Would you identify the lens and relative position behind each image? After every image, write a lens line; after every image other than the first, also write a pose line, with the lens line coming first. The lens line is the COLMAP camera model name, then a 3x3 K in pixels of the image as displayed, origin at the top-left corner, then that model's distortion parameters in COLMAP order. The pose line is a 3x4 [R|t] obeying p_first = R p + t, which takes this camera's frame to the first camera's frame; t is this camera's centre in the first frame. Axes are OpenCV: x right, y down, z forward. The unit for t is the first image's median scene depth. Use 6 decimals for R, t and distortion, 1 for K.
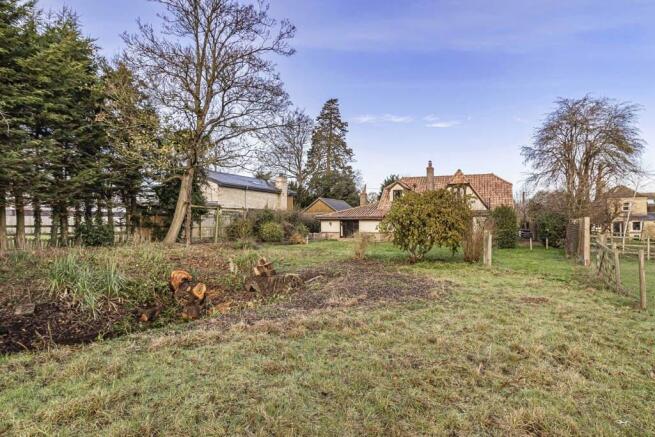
lens RADIAL K [[381.1, 0, 331.4], [0, 381.1, 221.3], [0, 0, 1]] dist [0.002106, -0.001795]
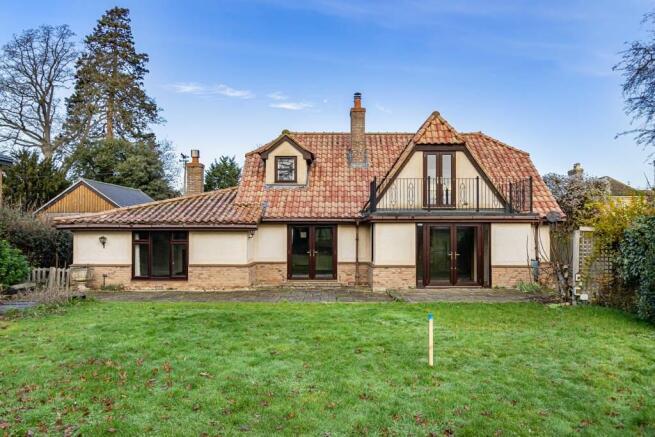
lens RADIAL K [[527.3, 0, 332.3], [0, 527.3, 228.4], [0, 0, 1]] dist [0.000254, -0.000764]
pose [[0.926656, 0.004090, 0.375887, 0.004266], [-0.001571, 0.999974, -0.007007, -0.000965], [-0.375906, 0.005903, 0.926639, 0.192192]]
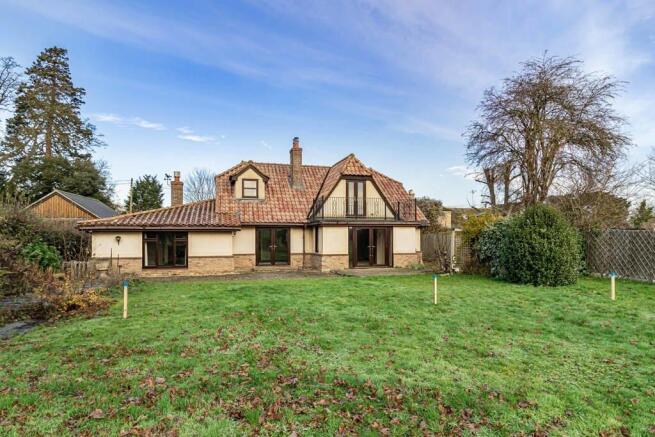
lens RADIAL K [[381.1, 0, 335.1], [0, 381.1, 234.5], [0, 0, 1]] dist [0.002106, -0.001795]
pose [[0.781245, -0.000015, 0.624224, -0.033629], [0.000727, 0.999999, -0.000885, 0.000367], [-0.624224, 0.001146, 0.781245, 0.196696]]
